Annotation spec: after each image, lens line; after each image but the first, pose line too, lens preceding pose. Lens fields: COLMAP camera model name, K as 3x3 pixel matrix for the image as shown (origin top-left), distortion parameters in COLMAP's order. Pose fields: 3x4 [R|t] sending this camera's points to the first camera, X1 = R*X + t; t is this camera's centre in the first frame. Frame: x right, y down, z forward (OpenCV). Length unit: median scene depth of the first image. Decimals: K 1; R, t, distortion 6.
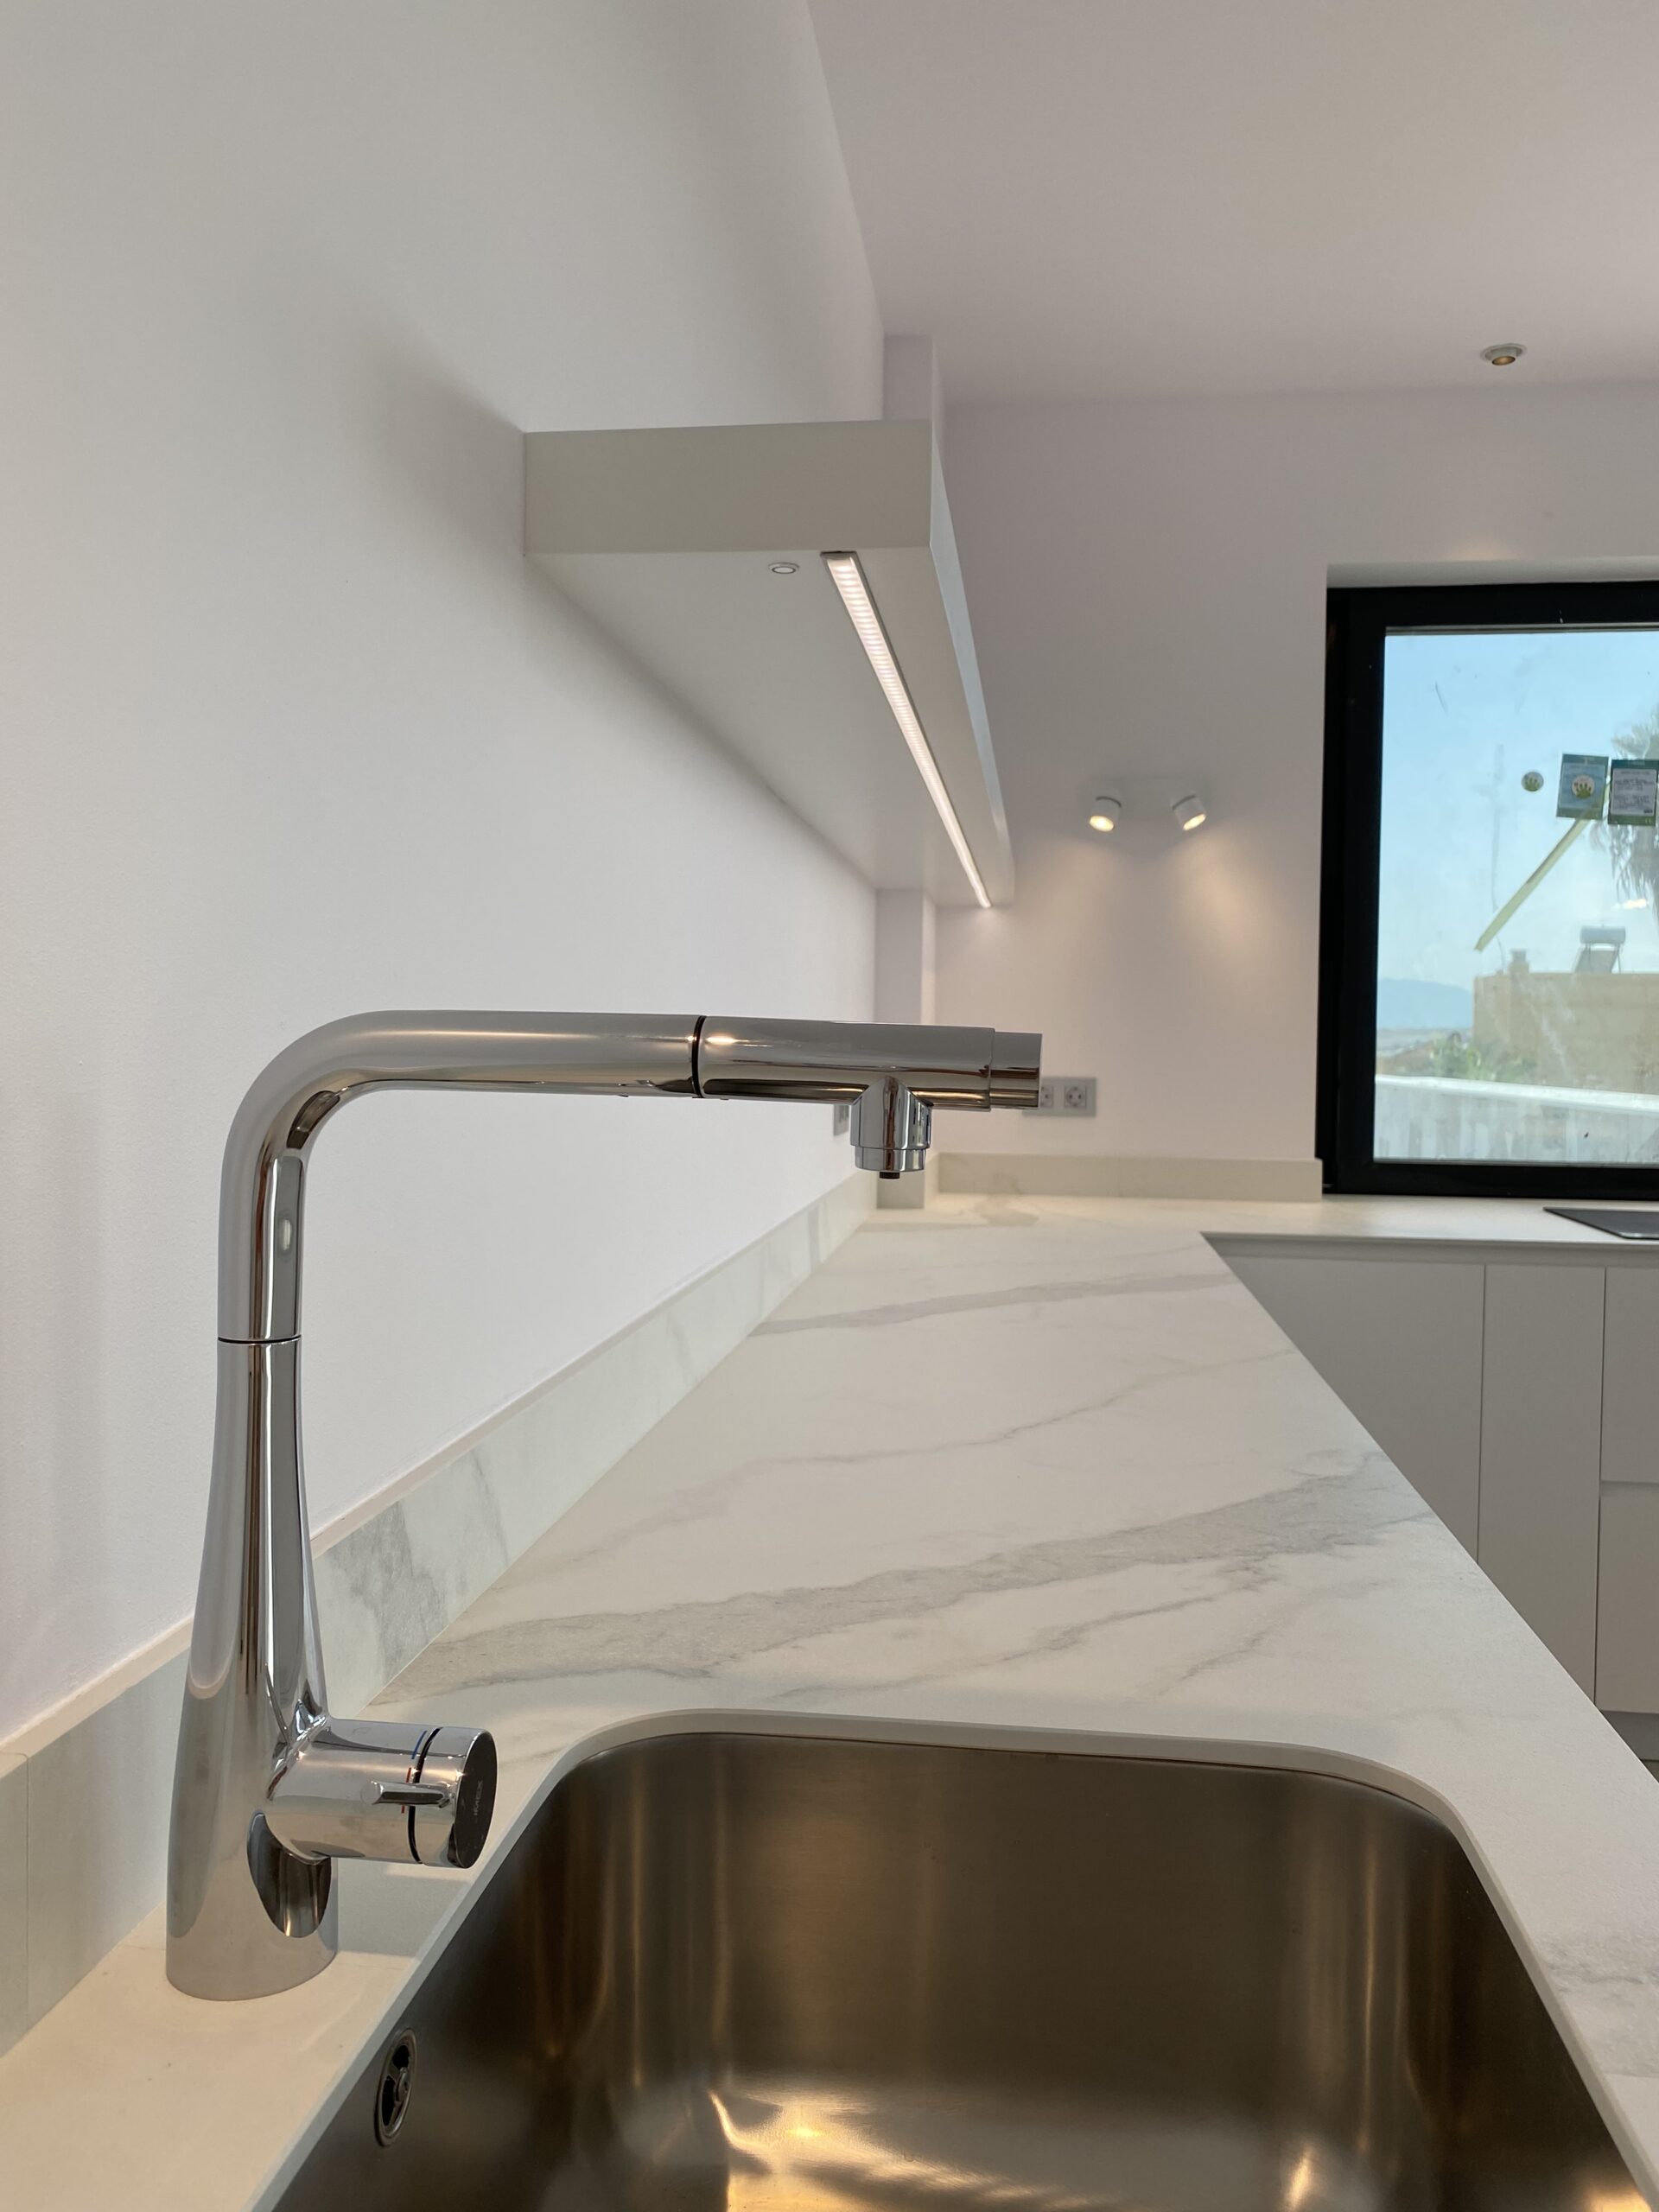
lens RADIAL K [[1670.1, 0, 827.9], [0, 1670.1, 1064.3], [0, 0, 1]] dist [0.079435, 0.000530]
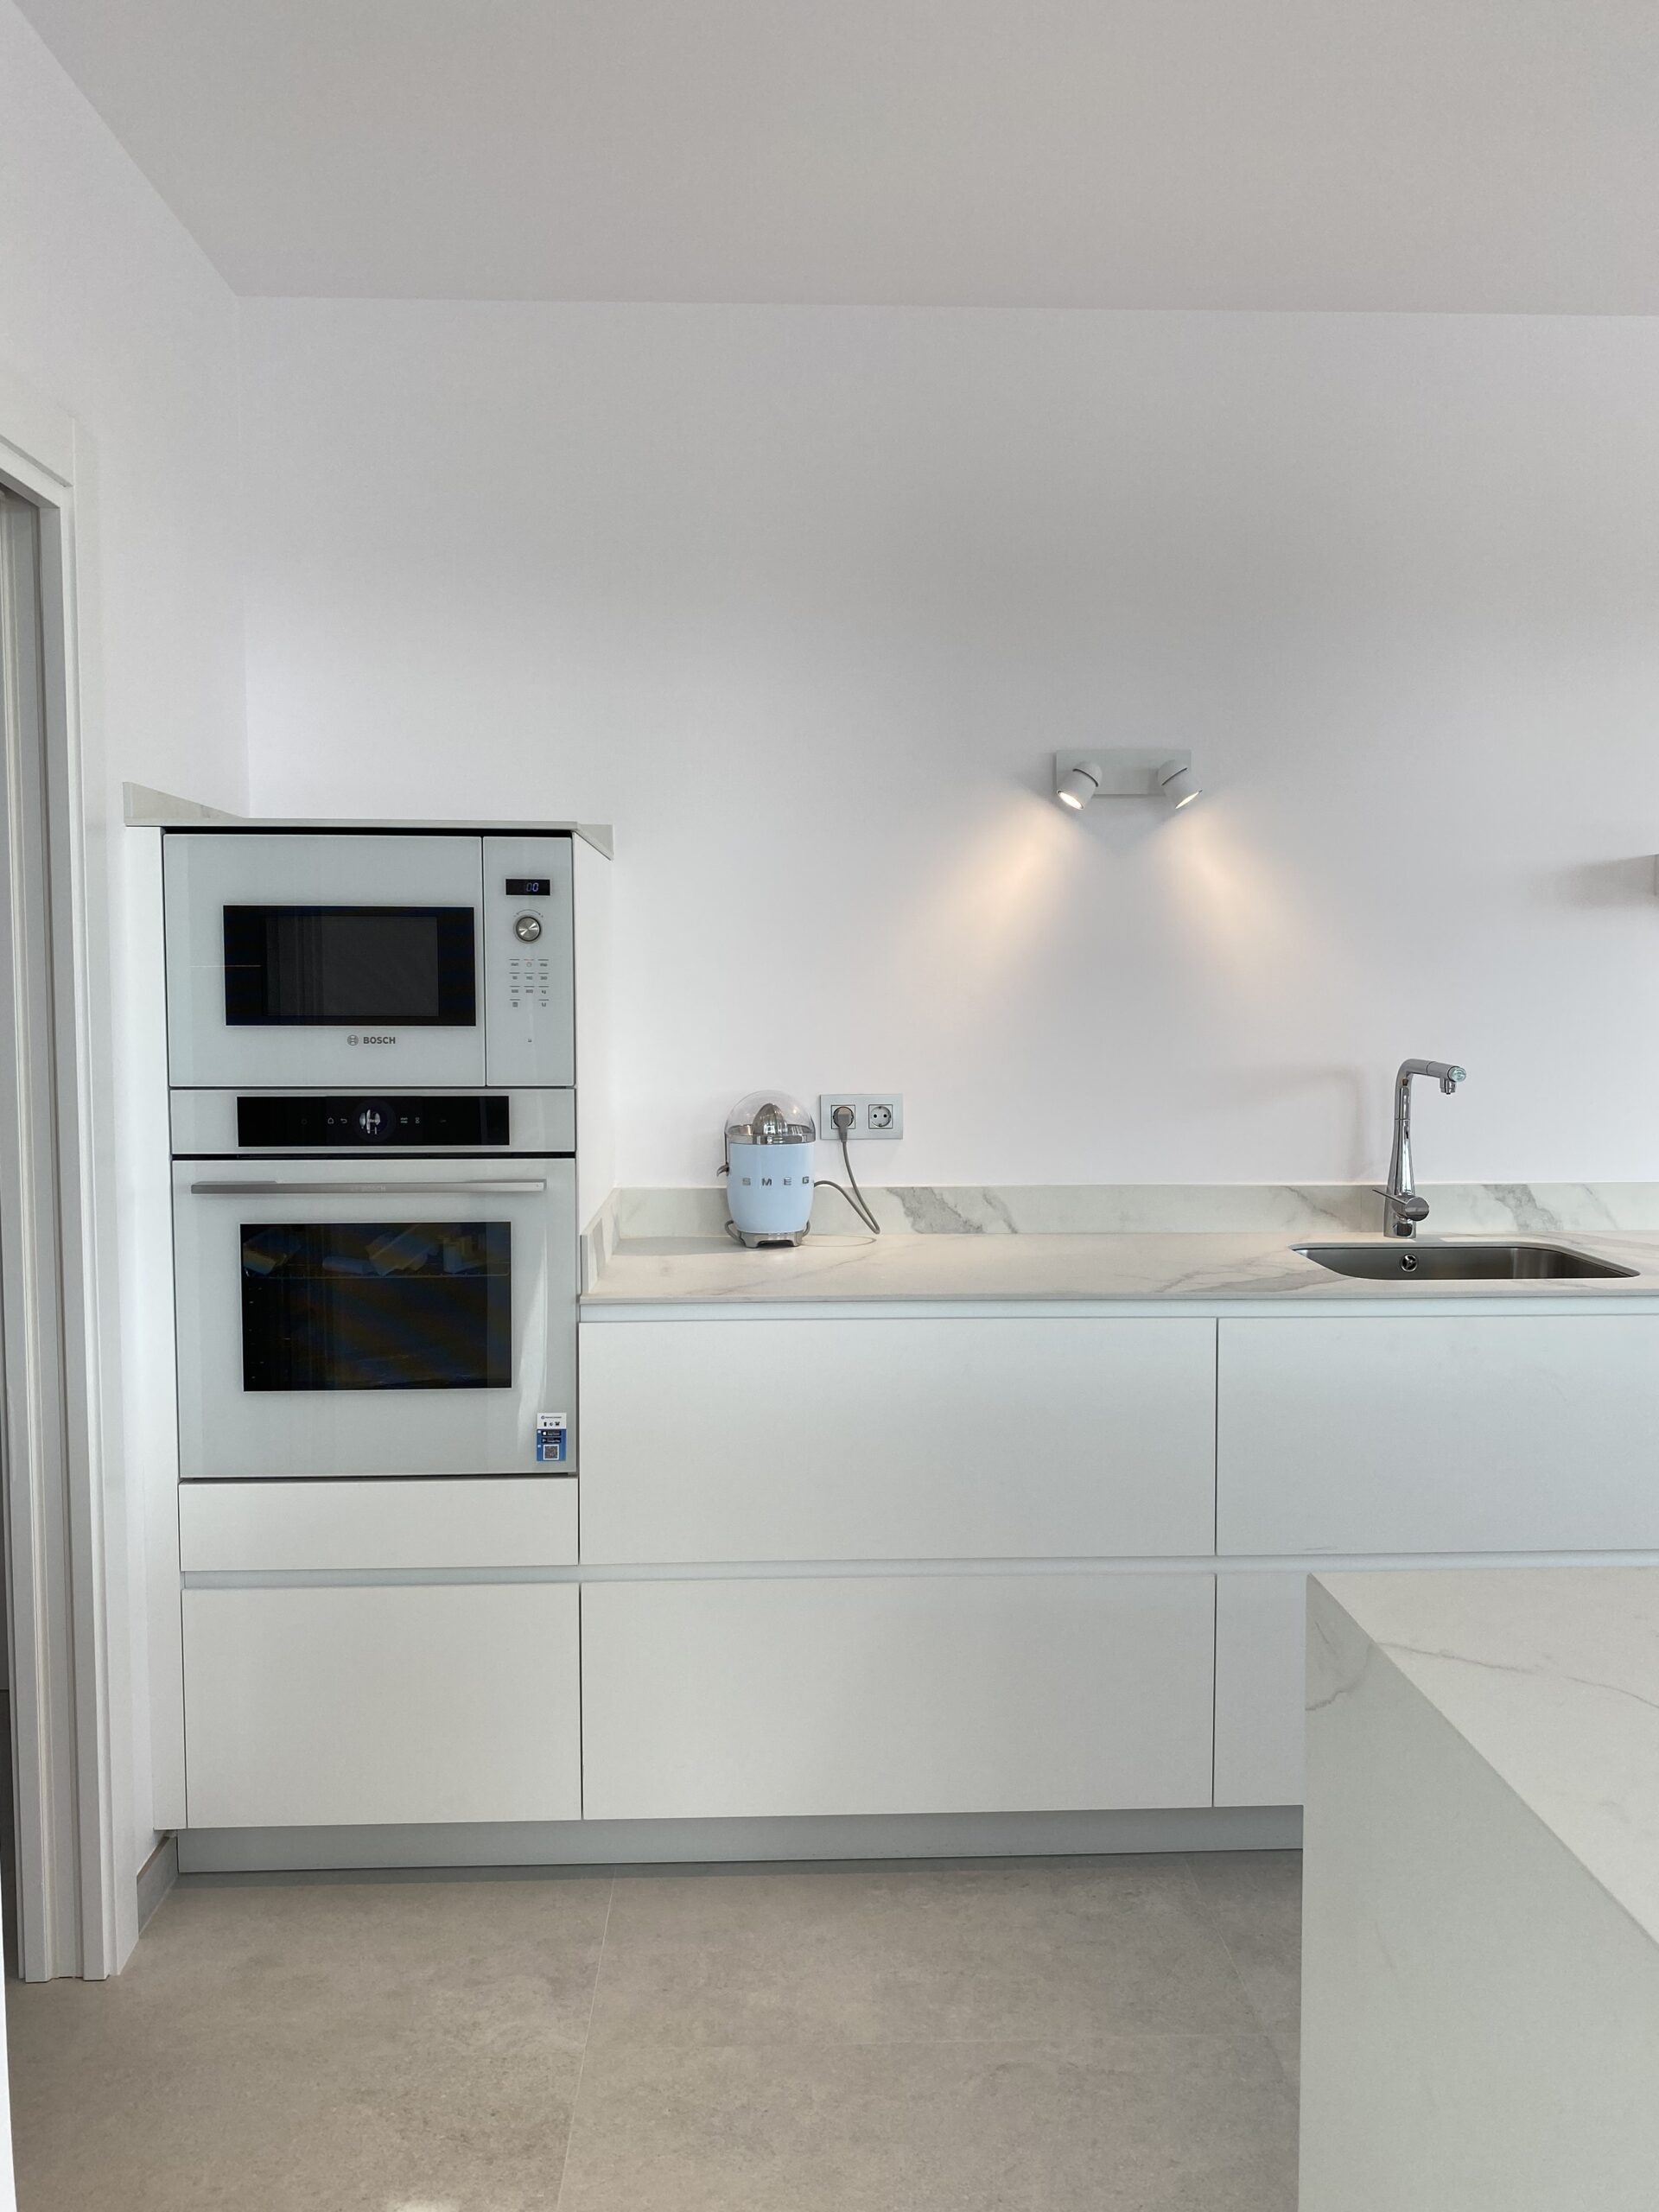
lens RADIAL K [[1683.3, 0, 829.5], [0, 1683.3, 1106.0], [0, 0, 1]] dist [0.015063, -0.002675]
pose [[0.172441, 0.048344, -0.983833, 0.758855], [-0.004743, 0.998824, 0.048250, -0.022341], [0.985008, -0.003654, 0.172467, -0.283715]]
